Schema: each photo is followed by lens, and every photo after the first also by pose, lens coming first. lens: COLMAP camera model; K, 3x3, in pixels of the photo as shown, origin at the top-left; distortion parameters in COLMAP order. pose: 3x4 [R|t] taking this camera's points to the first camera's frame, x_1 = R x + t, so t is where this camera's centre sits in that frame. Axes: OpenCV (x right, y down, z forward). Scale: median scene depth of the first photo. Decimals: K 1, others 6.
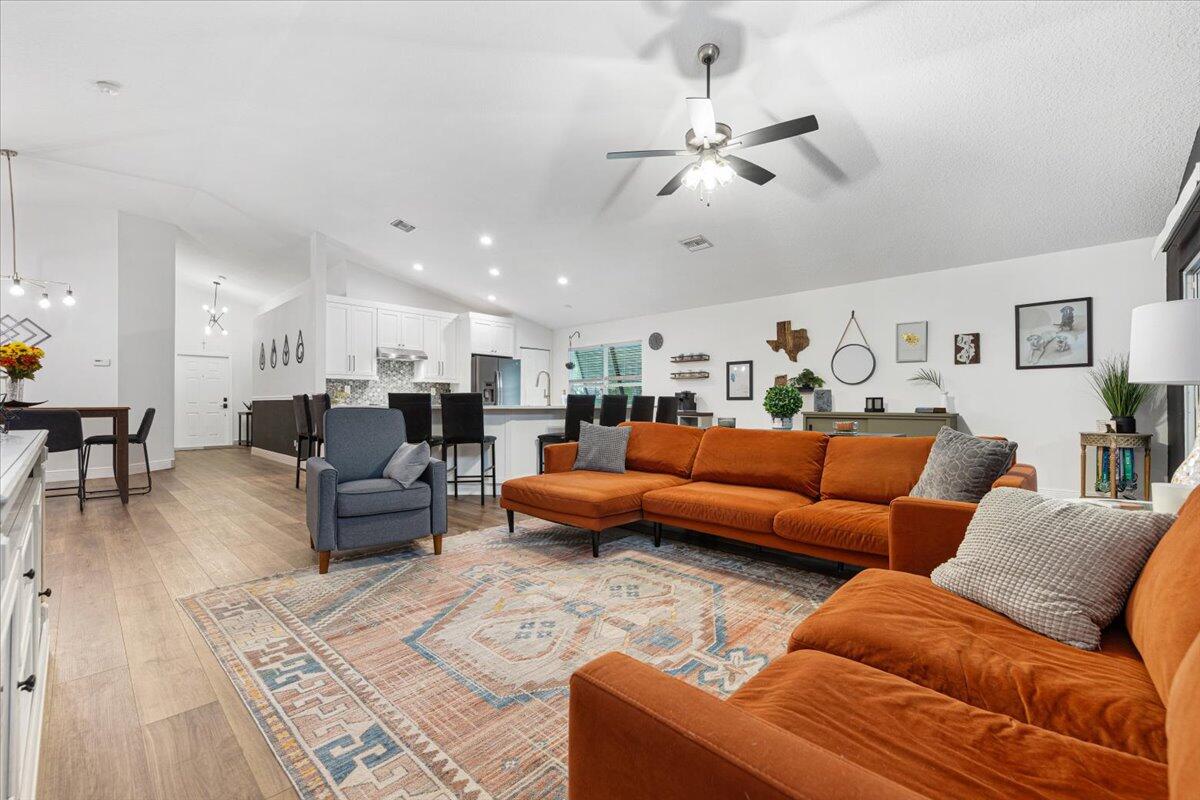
lens RADIAL K [[498.7, 0, 601.2], [0, 498.7, 400.5], [0, 0, 1]] dist [0.001323, 0.000040]
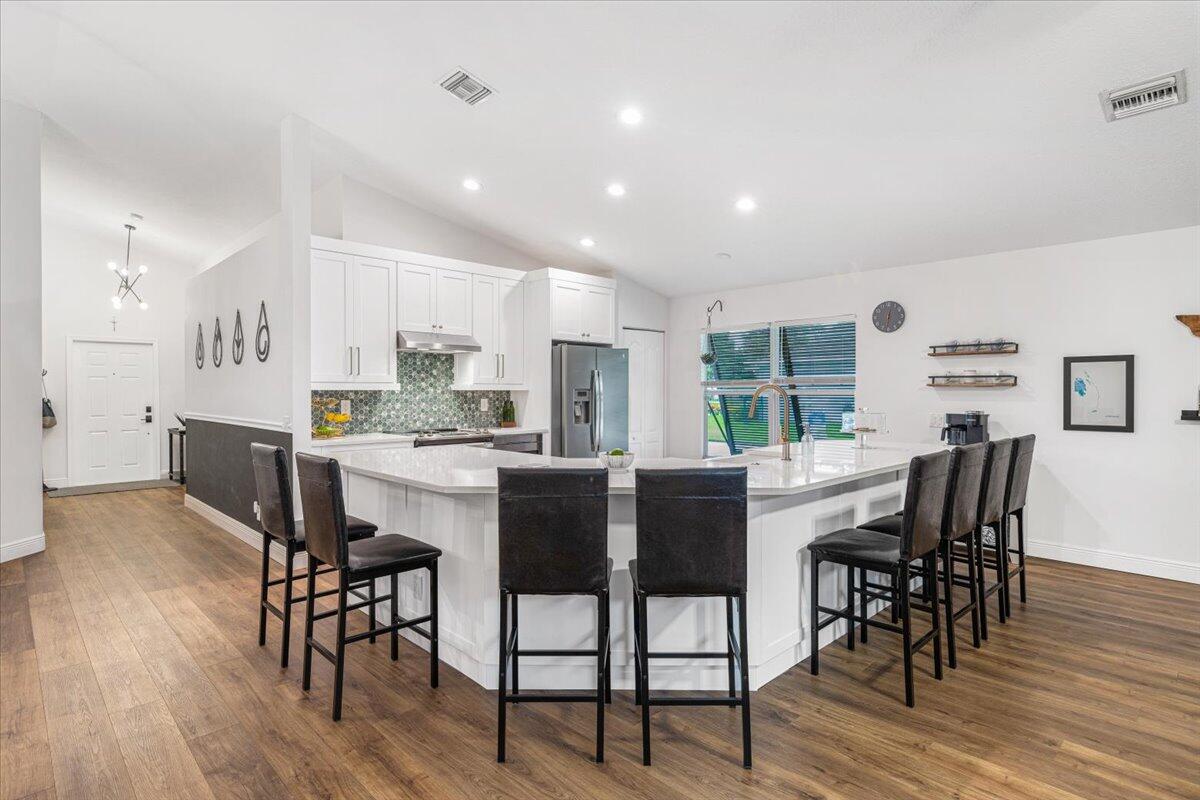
lens RADIAL K [[621.2, 0, 600.3], [0, 621.2, 394.6], [0, 0, 1]] dist [-0.004494, -0.000601]
pose [[0.999253, -0.001227, -0.038616, -0.177441], [0.001759, 0.999904, 0.013752, -0.040738], [0.038596, -0.013810, 0.999159, 0.285366]]
